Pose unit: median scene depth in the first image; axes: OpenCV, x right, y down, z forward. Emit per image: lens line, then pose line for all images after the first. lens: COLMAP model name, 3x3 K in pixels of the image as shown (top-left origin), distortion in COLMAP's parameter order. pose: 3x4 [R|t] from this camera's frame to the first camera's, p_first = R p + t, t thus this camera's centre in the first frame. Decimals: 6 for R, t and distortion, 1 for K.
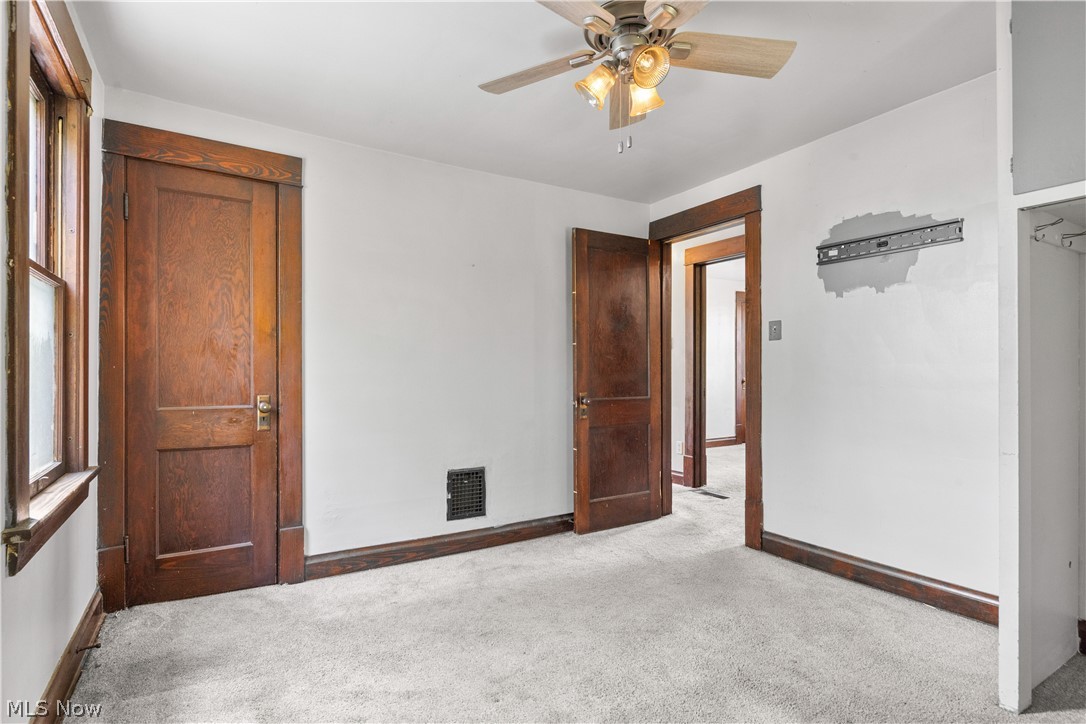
lens RADIAL K [[561.3, 0, 540.9], [0, 561.3, 370.2], [0, 0, 1]] dist [0.002426, -0.000177]
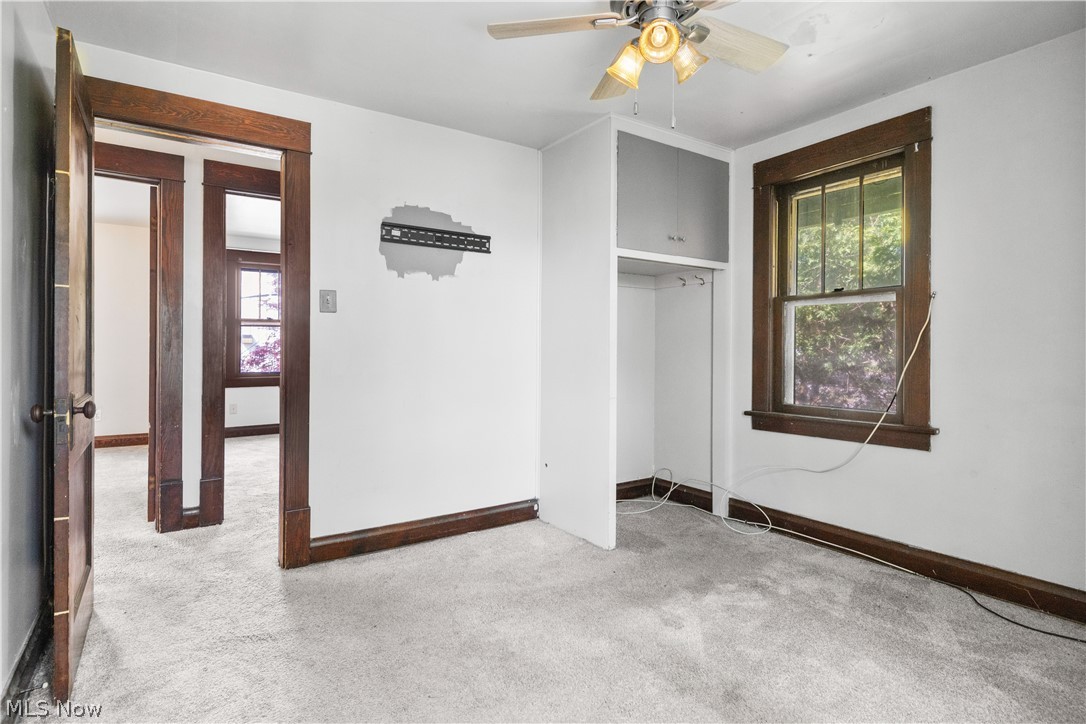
lens RADIAL K [[561.3, 0, 540.1], [0, 561.3, 354.5], [0, 0, 1]] dist [0.002426, -0.000177]
pose [[-0.061124, -0.006485, 0.998109, -0.512259], [-0.006251, 0.999962, 0.006114, 0.003840], [-0.998111, -0.005865, -0.061162, 0.799066]]
